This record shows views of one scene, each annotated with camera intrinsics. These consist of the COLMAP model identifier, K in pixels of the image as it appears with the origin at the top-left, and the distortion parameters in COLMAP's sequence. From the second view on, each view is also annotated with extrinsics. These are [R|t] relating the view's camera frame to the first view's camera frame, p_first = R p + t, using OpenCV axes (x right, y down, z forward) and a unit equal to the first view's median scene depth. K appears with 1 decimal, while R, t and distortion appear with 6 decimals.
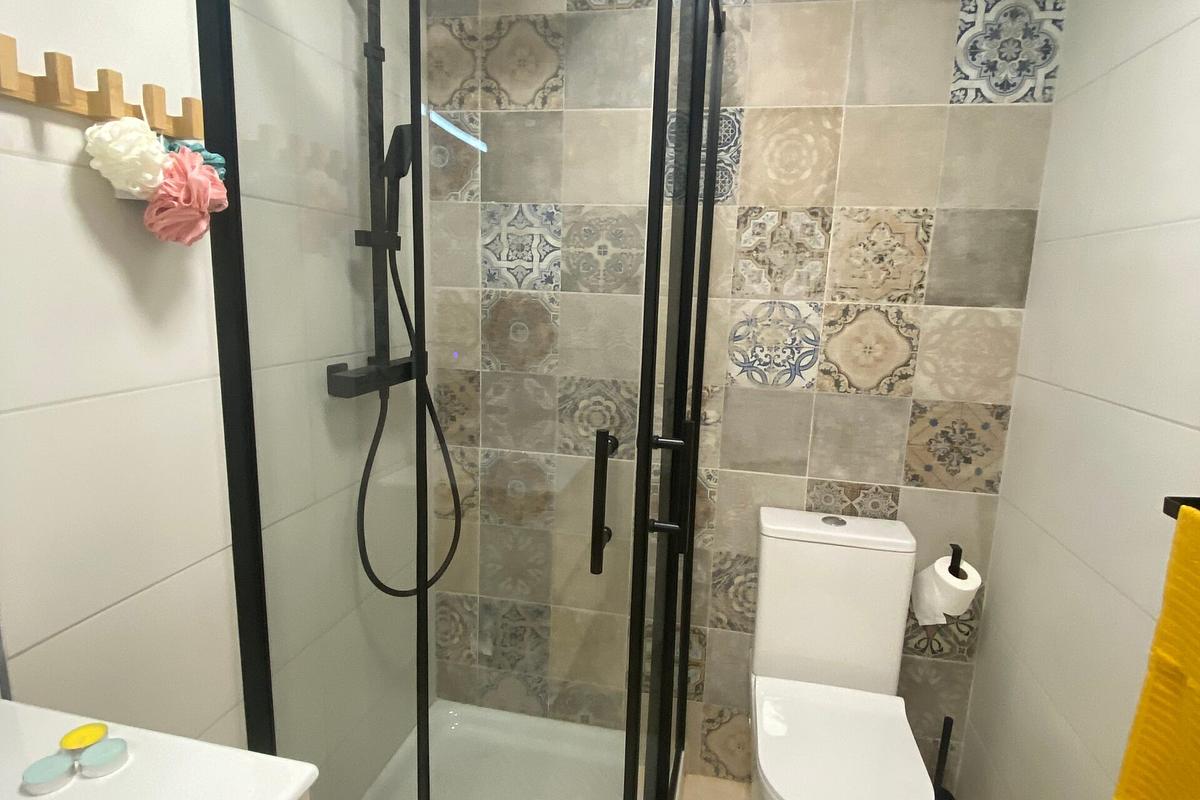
lens RADIAL K [[700.5, 0, 600.0], [0, 700.5, 400.0], [0, 0, 1]] dist [-0.004127, -0.000179]
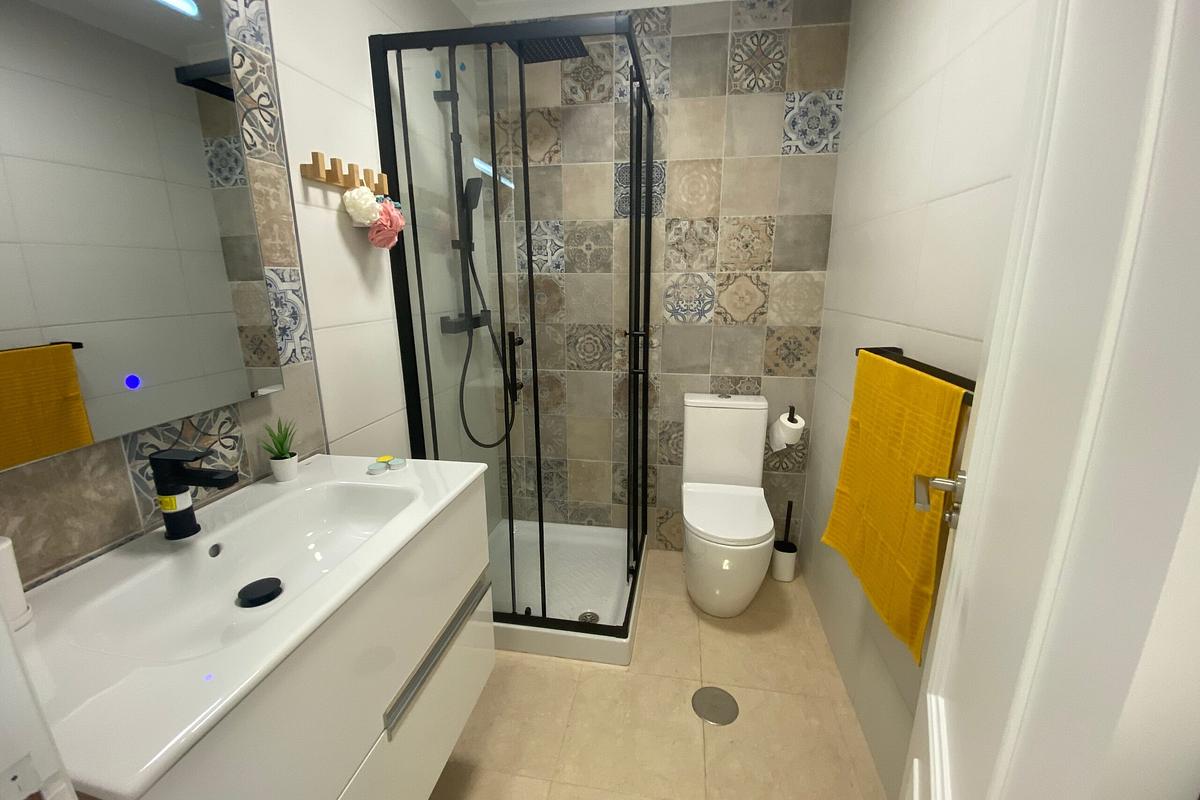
lens RADIAL K [[508.2, 0, 600.0], [0, 508.2, 400.0], [0, 0, 1]] dist [-0.000152, -0.000202]
pose [[0.998641, -0.045407, 0.025590, -0.017620], [0.043467, 0.996467, 0.071869, 0.074951], [-0.028763, -0.070659, 0.997086, -0.285290]]
